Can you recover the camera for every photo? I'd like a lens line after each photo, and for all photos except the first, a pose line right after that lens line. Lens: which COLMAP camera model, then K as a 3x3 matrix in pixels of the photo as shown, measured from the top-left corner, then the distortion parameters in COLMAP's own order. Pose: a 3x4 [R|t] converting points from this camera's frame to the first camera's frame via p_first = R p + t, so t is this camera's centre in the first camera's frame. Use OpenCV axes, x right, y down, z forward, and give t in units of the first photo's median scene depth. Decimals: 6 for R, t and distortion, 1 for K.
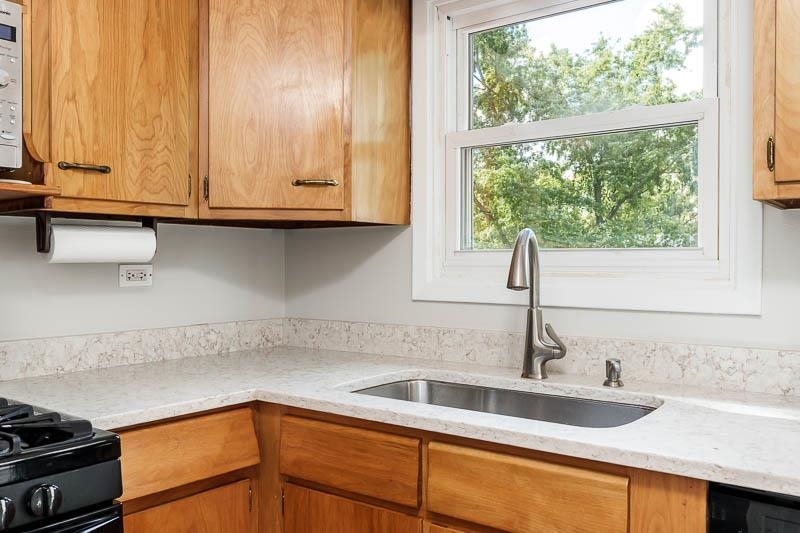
lens RADIAL K [[694.5, 0, 400.6], [0, 694.5, 264.6], [0, 0, 1]] dist [0.009793, -0.007761]
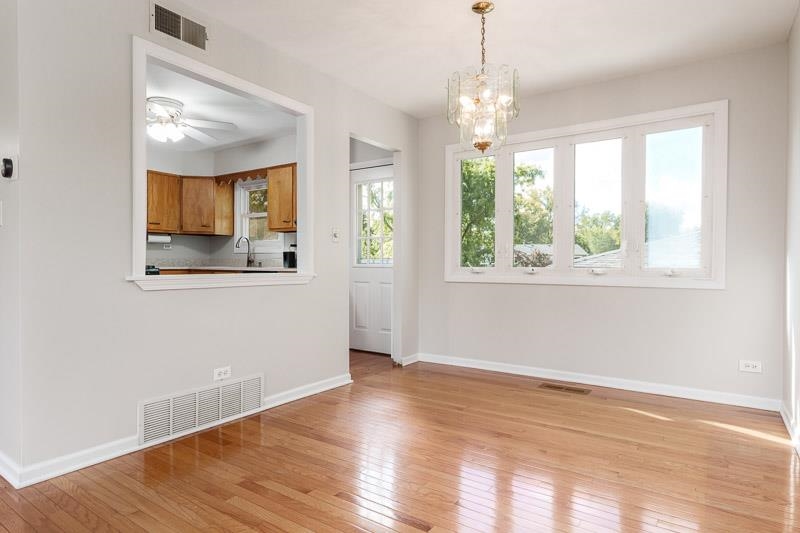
lens RADIAL K [[447.4, 0, 403.1], [0, 447.4, 266.7], [0, 0, 1]] dist [-0.007961, -0.000836]
pose [[0.998170, 0.001602, 0.060455, 1.024430], [-0.002140, 0.999959, 0.008829, 0.126655], [-0.060438, -0.008942, 0.998132, -2.087318]]
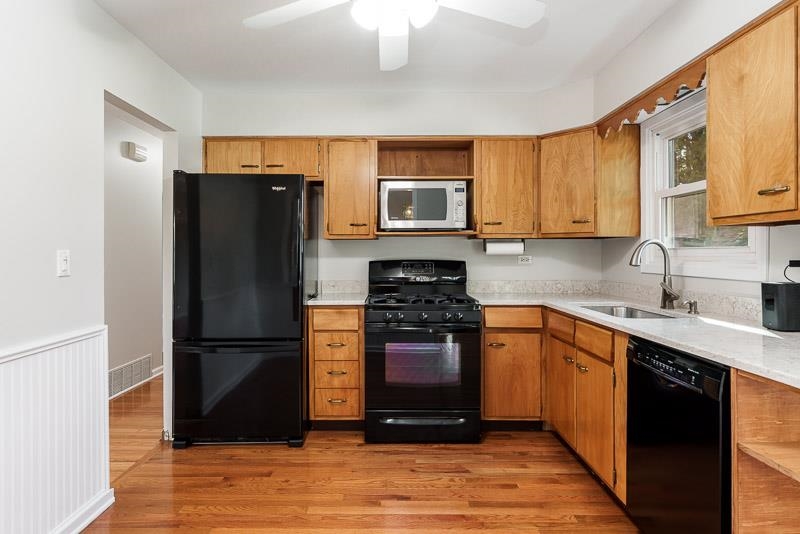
lens RADIAL K [[447.4, 0, 390.5], [0, 447.4, 254.6], [0, 0, 1]] dist [-0.007961, -0.000836]
pose [[0.609252, -0.000688, -0.792976, 0.718718], [-0.000352, 0.999999, -0.001138, -0.001409], [0.792976, 0.000973, 0.609252, -0.476899]]
